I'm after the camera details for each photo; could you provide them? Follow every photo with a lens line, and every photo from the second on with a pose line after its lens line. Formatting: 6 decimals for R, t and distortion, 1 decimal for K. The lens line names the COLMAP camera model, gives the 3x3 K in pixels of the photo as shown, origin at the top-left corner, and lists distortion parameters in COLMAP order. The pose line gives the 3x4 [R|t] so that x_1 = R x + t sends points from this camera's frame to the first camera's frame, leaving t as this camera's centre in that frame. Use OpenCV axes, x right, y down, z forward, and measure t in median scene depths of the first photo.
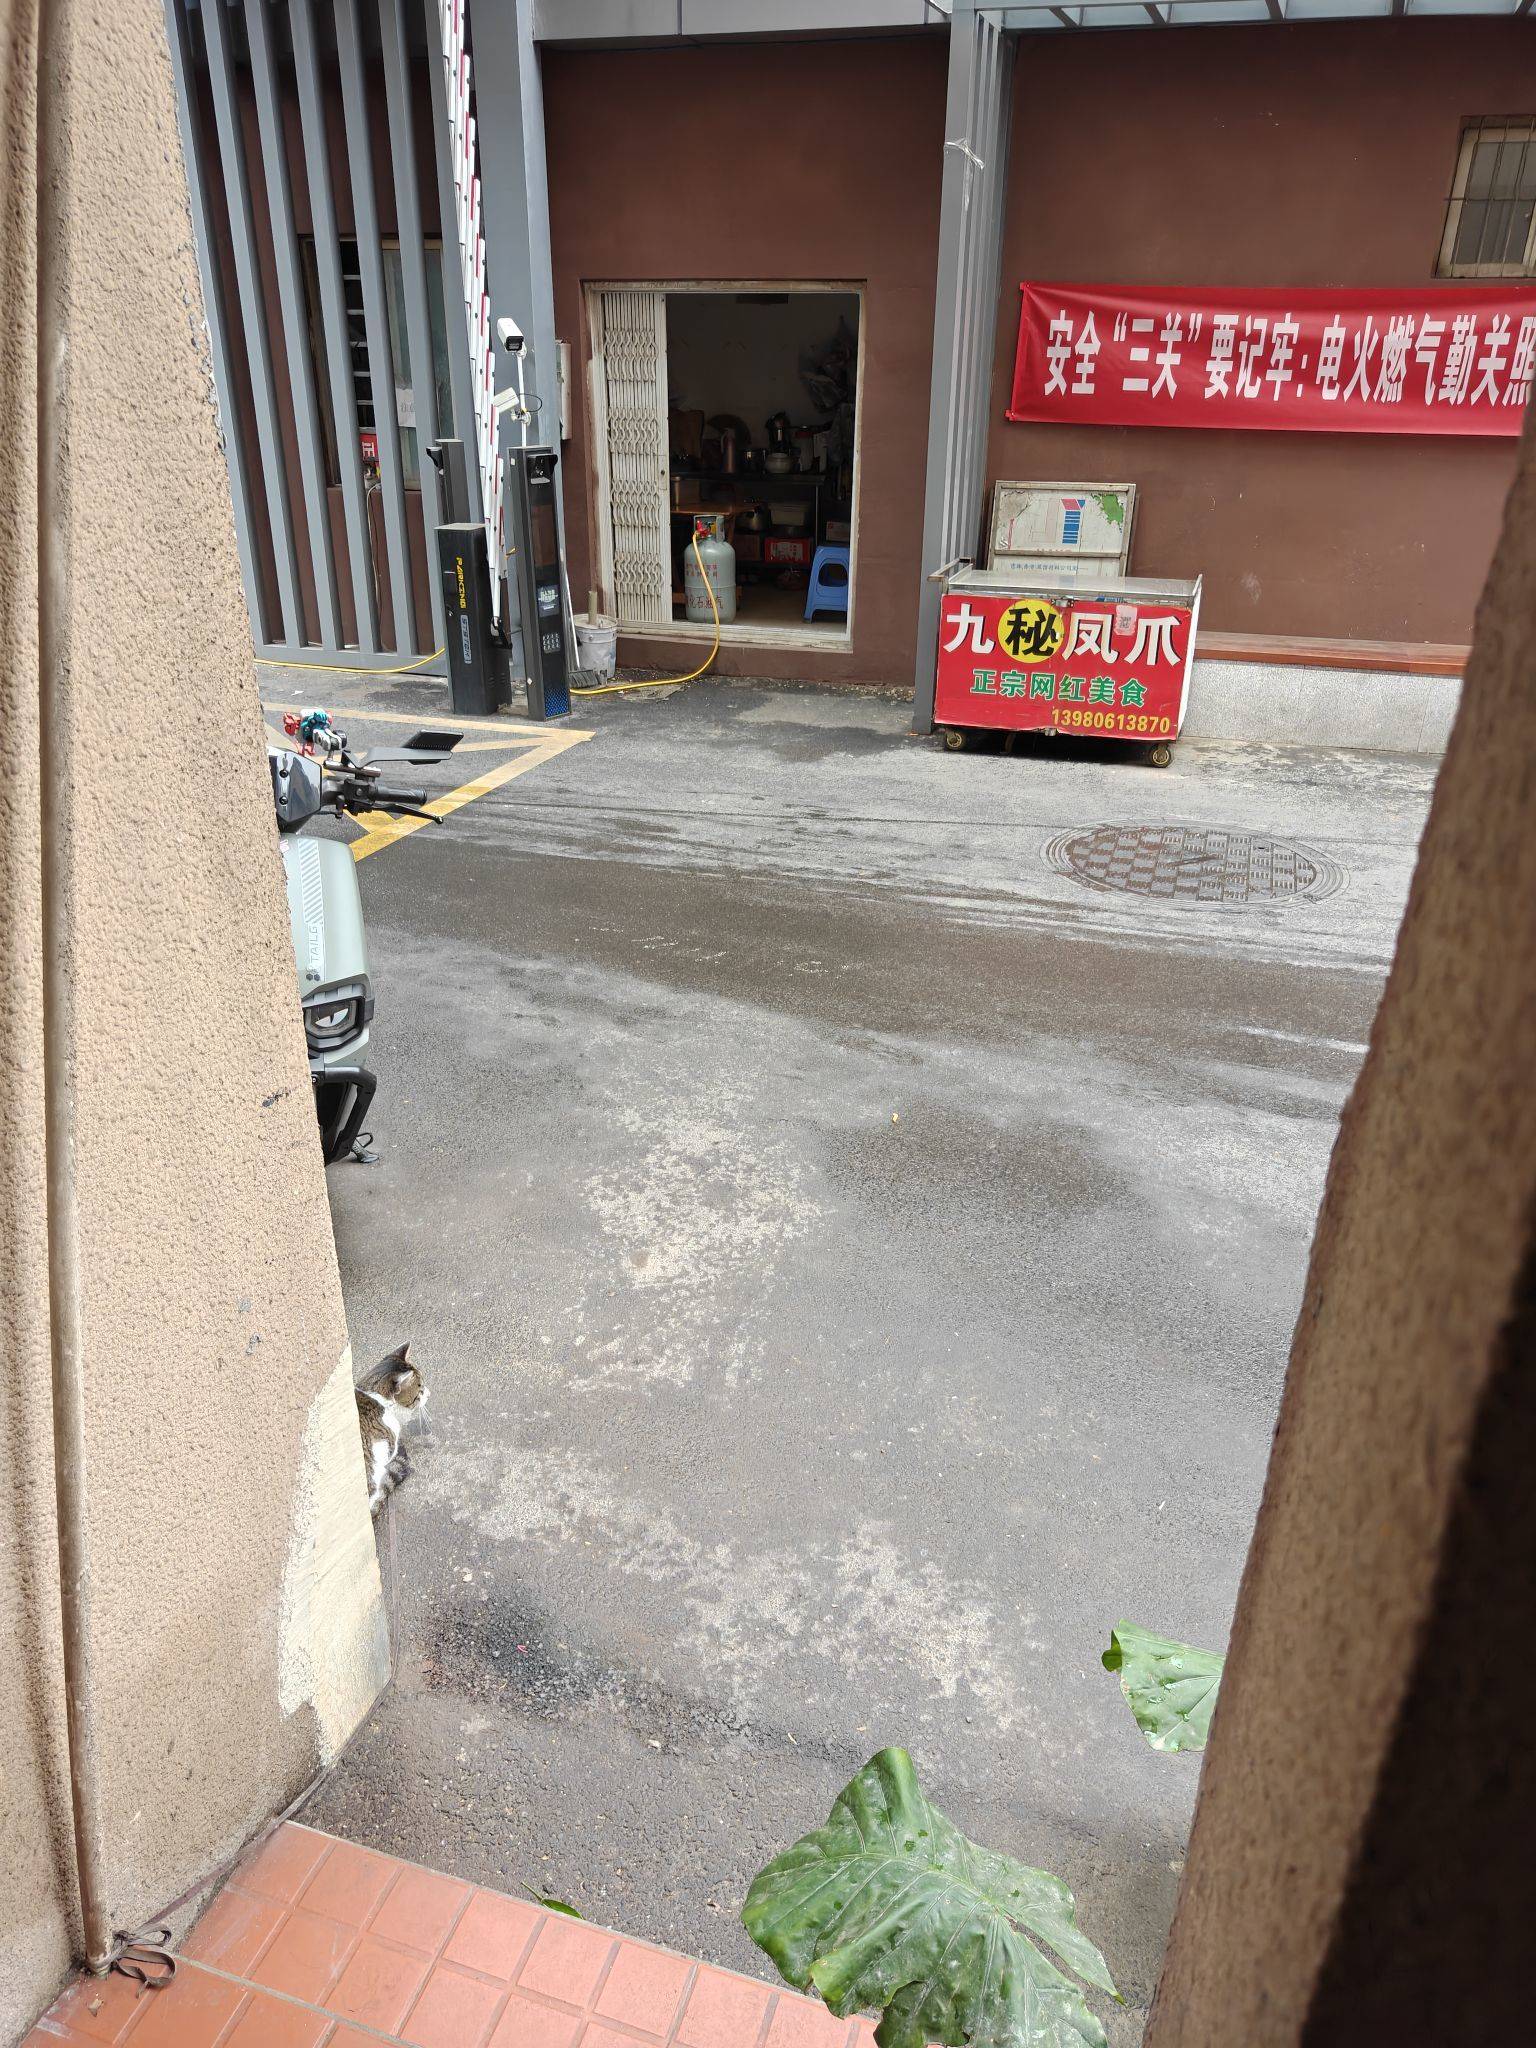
lens RADIAL K [[1444.7, 0, 765.6], [0, 1444.7, 1026.5], [0, 0, 1]] dist [-0.002992, -0.002081]
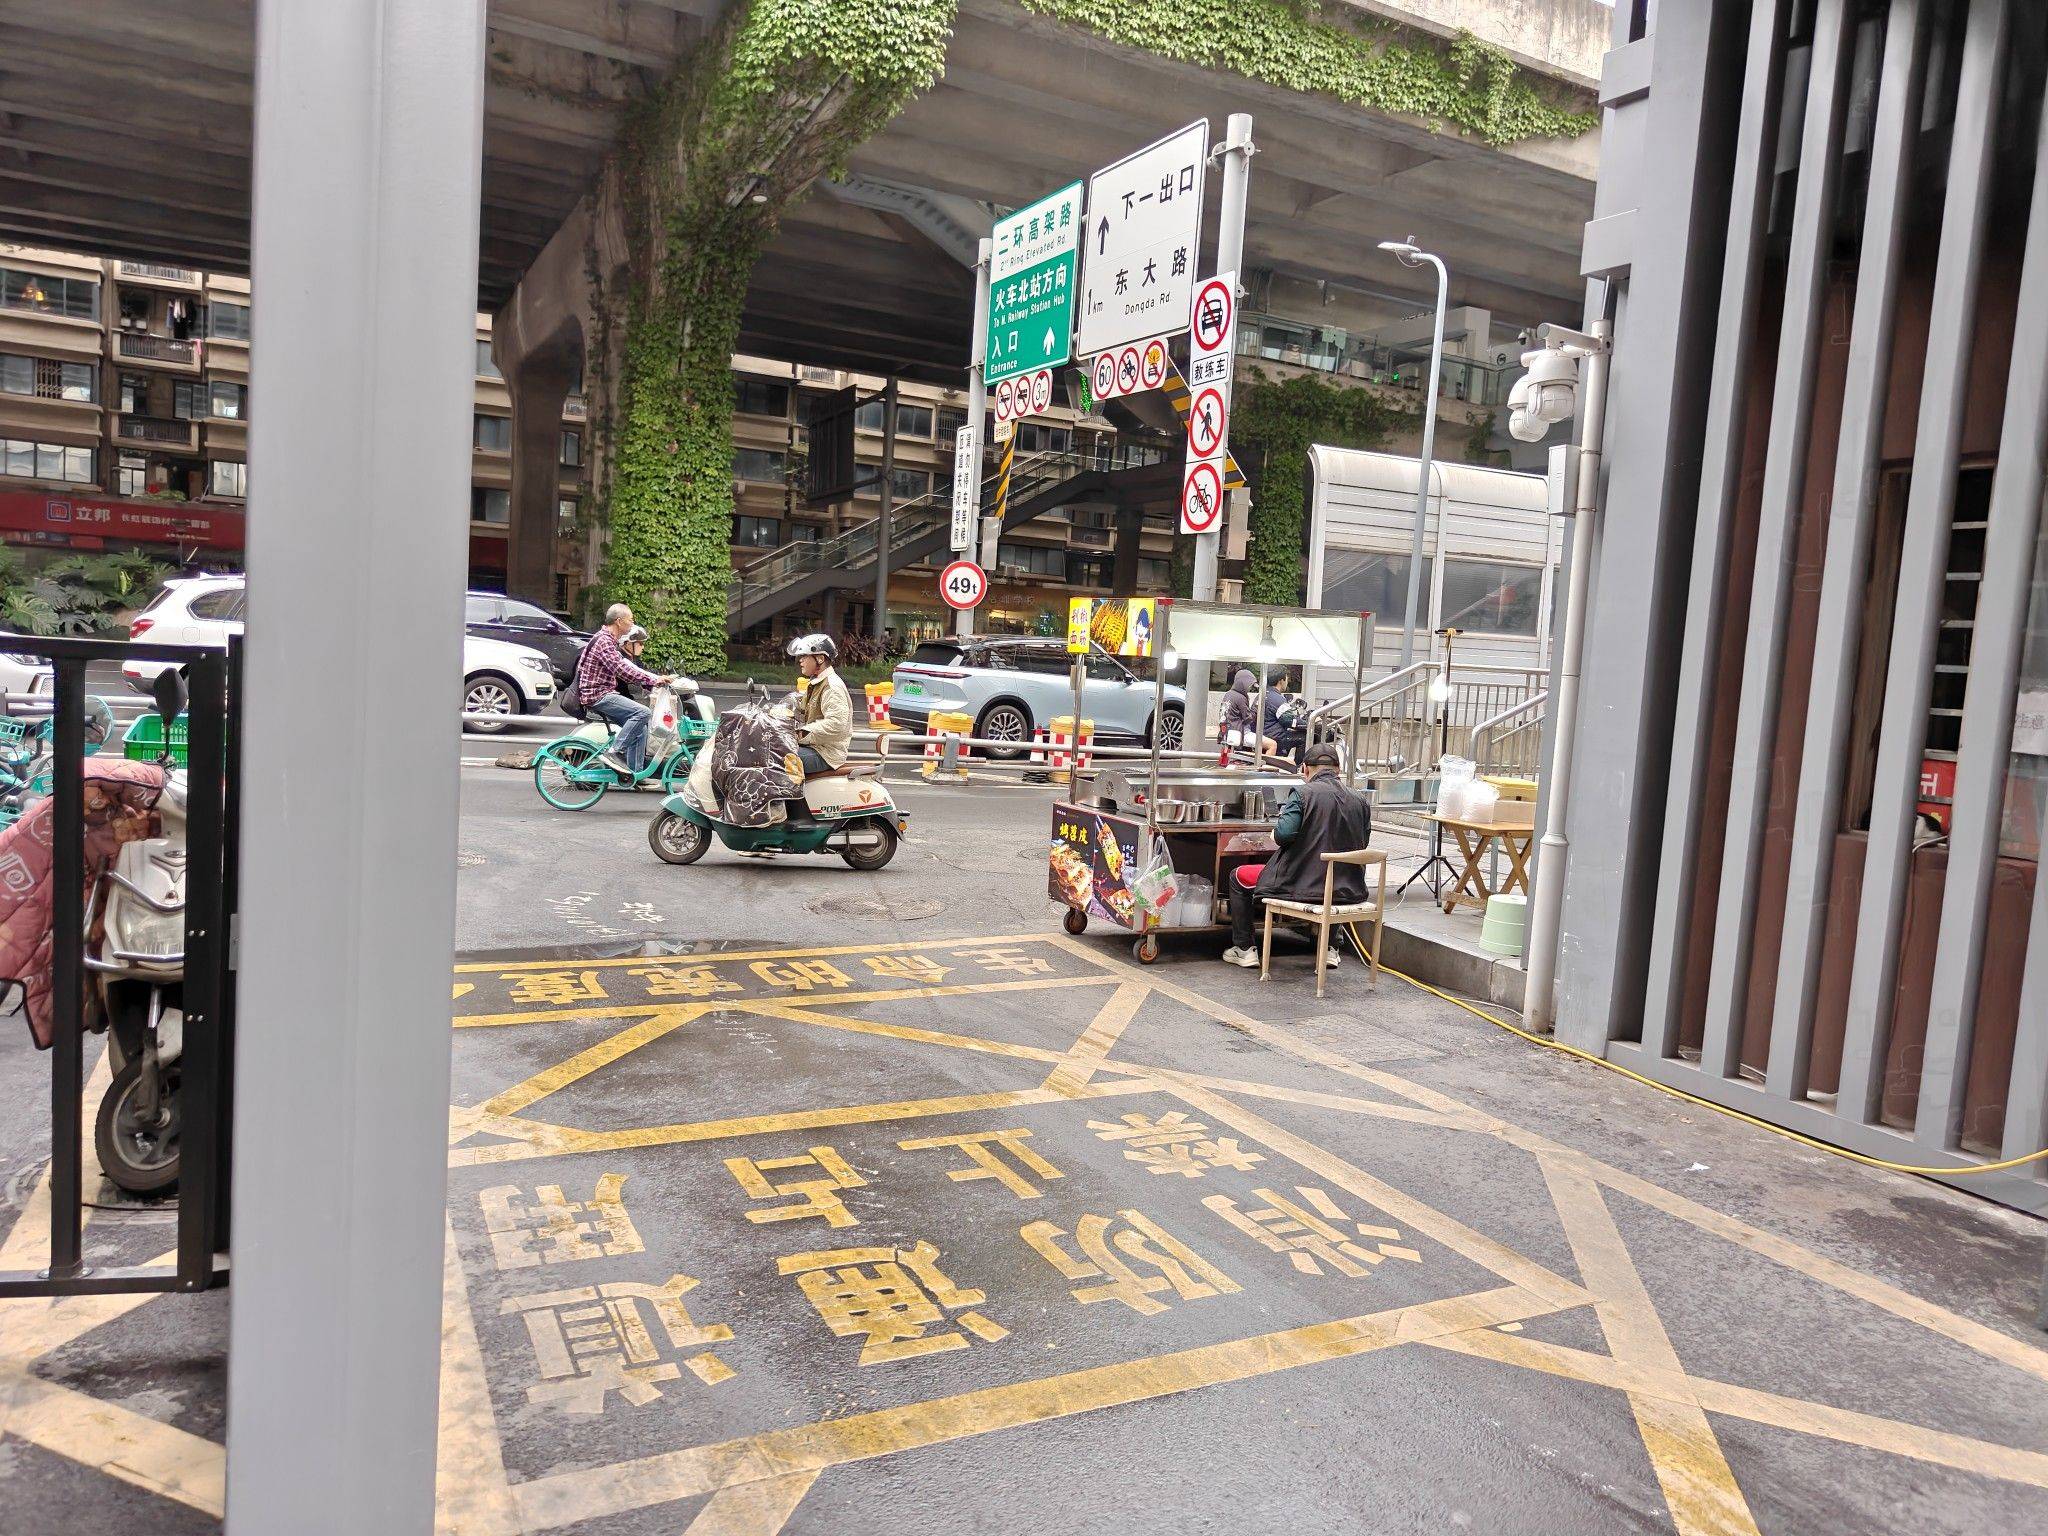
lens RADIAL K [[1444.7, 0, 1025.0], [0, 1444.7, 767.5], [0, 0, 1]] dist [-0.002992, -0.002081]
pose [[0.703573, 0.108961, -0.702220, -0.126168], [-0.370184, 0.899704, -0.231293, -0.135284], [0.606588, 0.422682, 0.673343, 0.382729]]
